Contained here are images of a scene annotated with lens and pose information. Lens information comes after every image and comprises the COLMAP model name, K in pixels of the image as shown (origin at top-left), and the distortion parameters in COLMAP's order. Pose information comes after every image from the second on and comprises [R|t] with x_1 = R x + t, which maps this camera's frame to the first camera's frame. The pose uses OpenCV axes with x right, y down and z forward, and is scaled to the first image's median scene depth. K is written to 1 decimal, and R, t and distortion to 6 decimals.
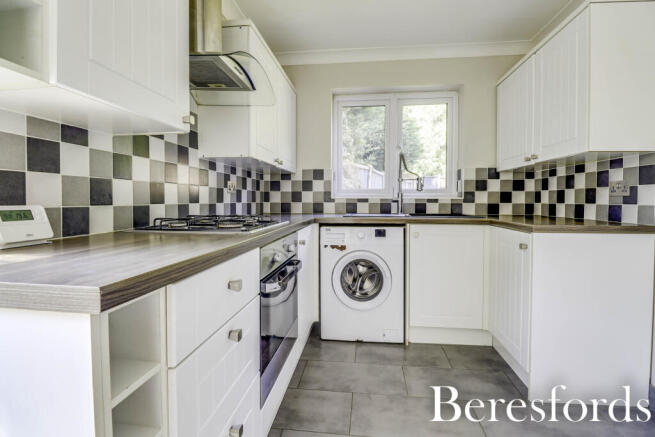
lens RADIAL K [[307.0, 0, 333.4], [0, 307.0, 206.7], [0, 0, 1]] dist [-0.017174, -0.001366]
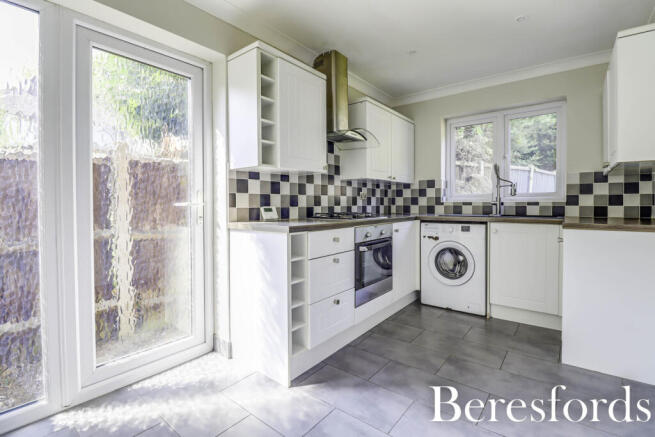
lens RADIAL K [[307.0, 0, 333.4], [0, 307.0, 206.7], [0, 0, 1]] dist [-0.017174, -0.001366]
pose [[0.851466, 0.001548, -0.524408, 0.349161], [-0.006602, 0.999948, -0.007768, 0.006077], [0.524368, 0.010076, 0.851432, -0.404193]]
